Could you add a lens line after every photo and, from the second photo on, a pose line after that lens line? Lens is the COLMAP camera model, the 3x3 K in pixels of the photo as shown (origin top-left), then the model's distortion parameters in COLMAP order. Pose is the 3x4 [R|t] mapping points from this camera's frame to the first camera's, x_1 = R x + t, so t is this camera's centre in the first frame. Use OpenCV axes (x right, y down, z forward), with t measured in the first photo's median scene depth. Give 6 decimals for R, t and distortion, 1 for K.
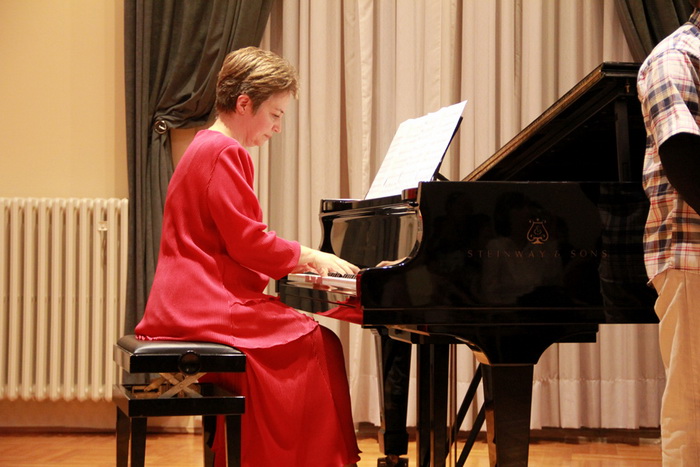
lens RADIAL K [[1608.5, 0, 350.0], [0, 1608.5, 233.5], [0, 0, 1]] dist [0.363380, 0.184747]
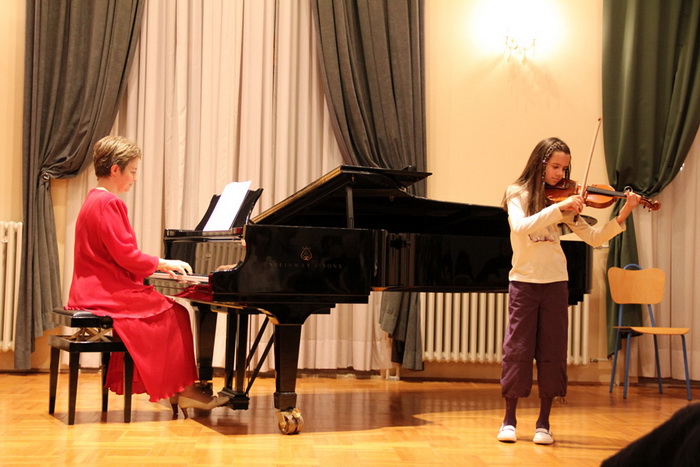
lens RADIAL K [[1214.7, 0, 343.7], [0, 1214.7, 236.0], [0, 0, 1]] dist [0.233533, 0.204715]
pose [[0.978146, 0.030671, 0.205646, -0.079466], [-0.029010, 0.999518, -0.011091, -0.004145], [-0.205887, 0.004883, 0.978564, -0.233219]]
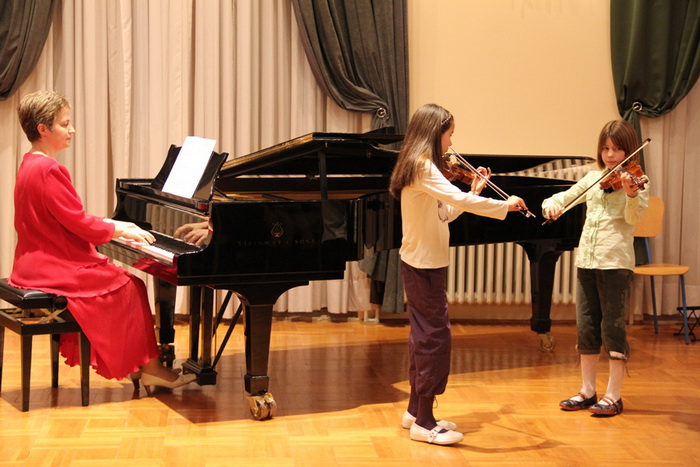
lens RADIAL K [[1534.4, 0, 351.6], [0, 1534.4, 237.4], [0, 0, 1]] dist [0.388438, 0.460314]
pose [[0.972701, -0.004708, 0.232015, -0.115156], [-0.021852, 0.993494, 0.111772, -0.108264], [-0.231032, -0.113790, 0.966269, -0.376315]]
